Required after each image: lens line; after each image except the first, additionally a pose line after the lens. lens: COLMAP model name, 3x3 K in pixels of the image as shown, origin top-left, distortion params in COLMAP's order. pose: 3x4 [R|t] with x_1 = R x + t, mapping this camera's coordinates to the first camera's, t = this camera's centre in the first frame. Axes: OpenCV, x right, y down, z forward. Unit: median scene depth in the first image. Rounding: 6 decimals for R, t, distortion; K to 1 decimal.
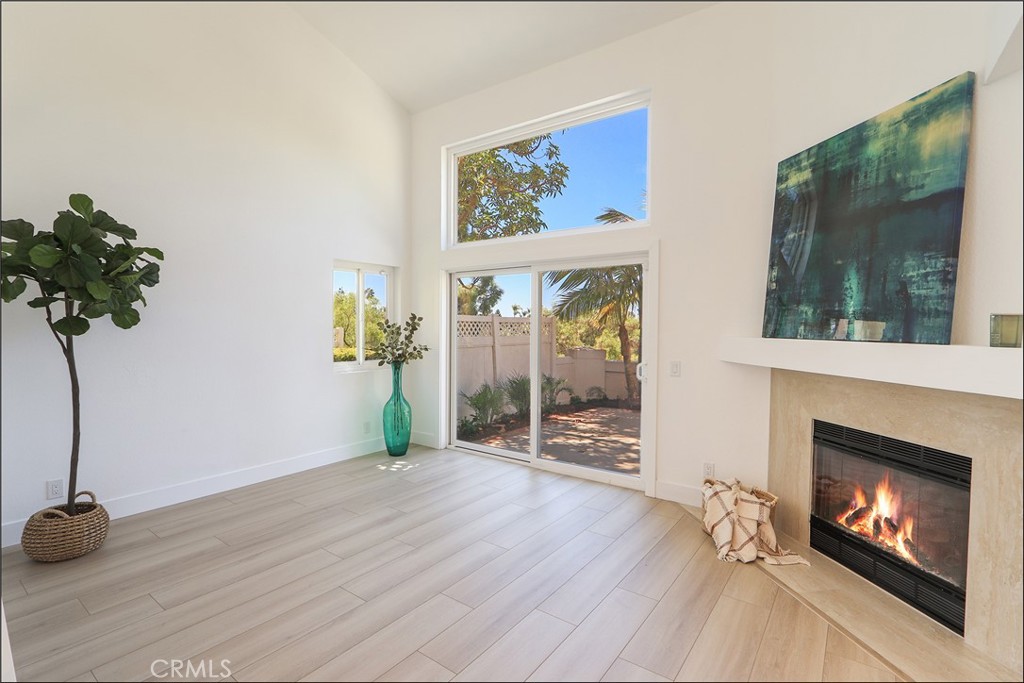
lens RADIAL K [[477.3, 0, 514.8], [0, 477.3, 337.6], [0, 0, 1]] dist [-0.017085, 0.002084]
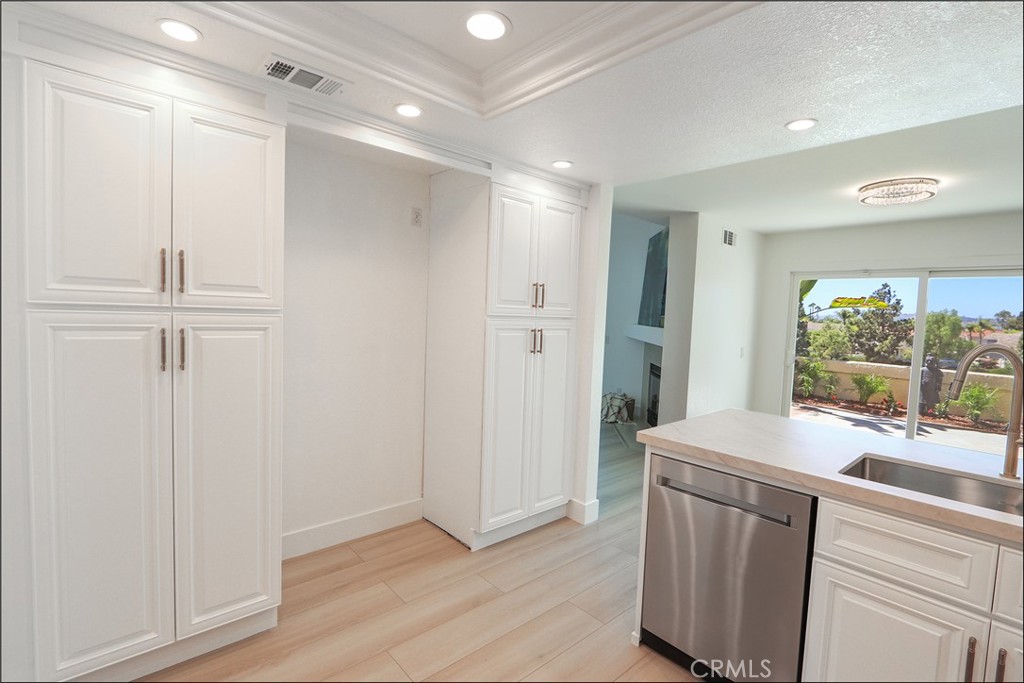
lens RADIAL K [[477.3, 0, 515.8], [0, 477.3, 340.0], [0, 0, 1]] dist [-0.017085, 0.002084]
pose [[0.978346, 0.047352, -0.201485, 0.484763], [-0.040682, 0.998482, 0.037119, 0.012296], [0.202937, -0.028118, 0.978788, -1.299607]]
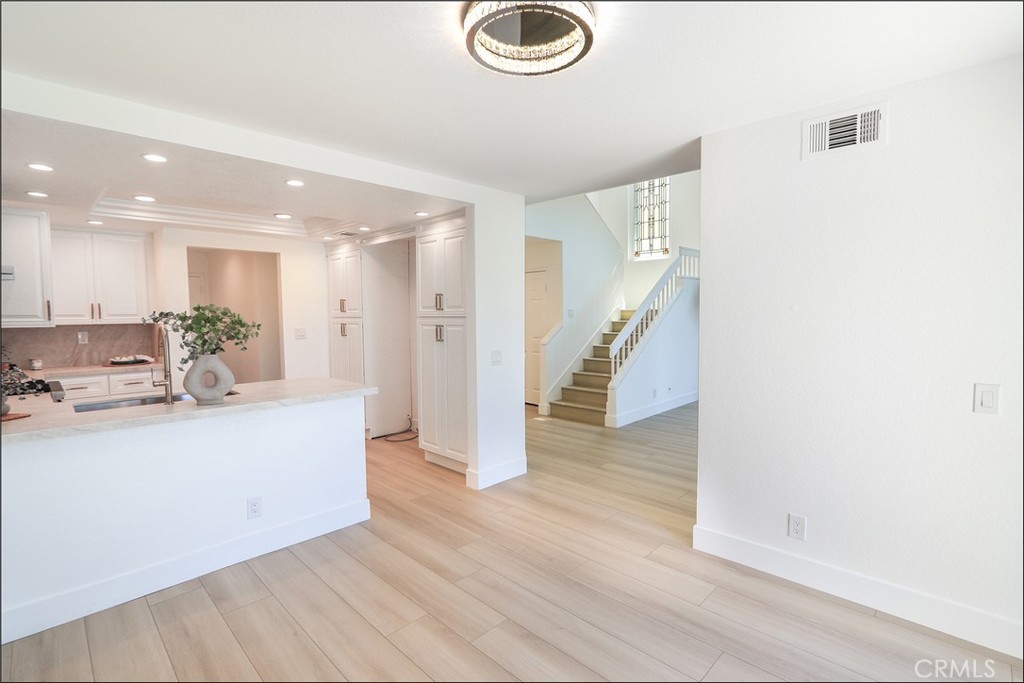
lens RADIAL K [[477.3, 0, 512.1], [0, 477.3, 337.1], [0, 0, 1]] dist [-0.017085, 0.002084]
pose [[-0.145346, 0.049988, -0.988117, 1.774624], [-0.014393, 0.998510, 0.052631, -0.018457], [0.989276, 0.021872, -0.144410, 0.164283]]
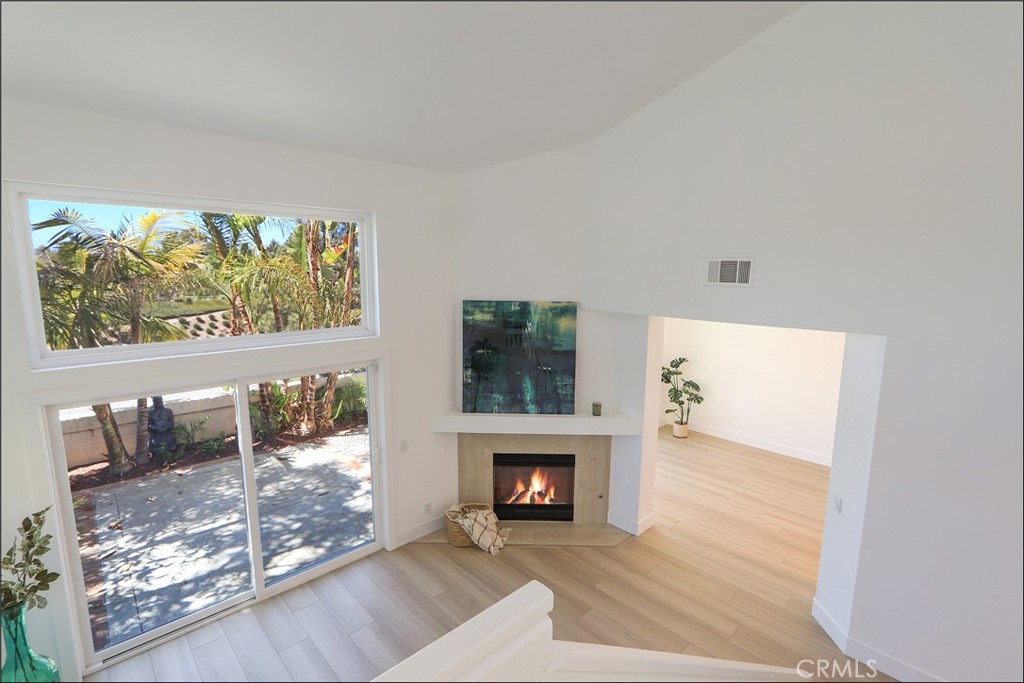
lens RADIAL K [[477.3, 0, 509.9], [0, 477.3, 342.2], [0, 0, 1]] dist [-0.017085, 0.002084]
pose [[0.183822, -0.158097, 0.970162, -1.077546], [0.016097, 0.987333, 0.157845, -0.544913], [-0.982828, -0.013399, 0.184039, 0.641039]]
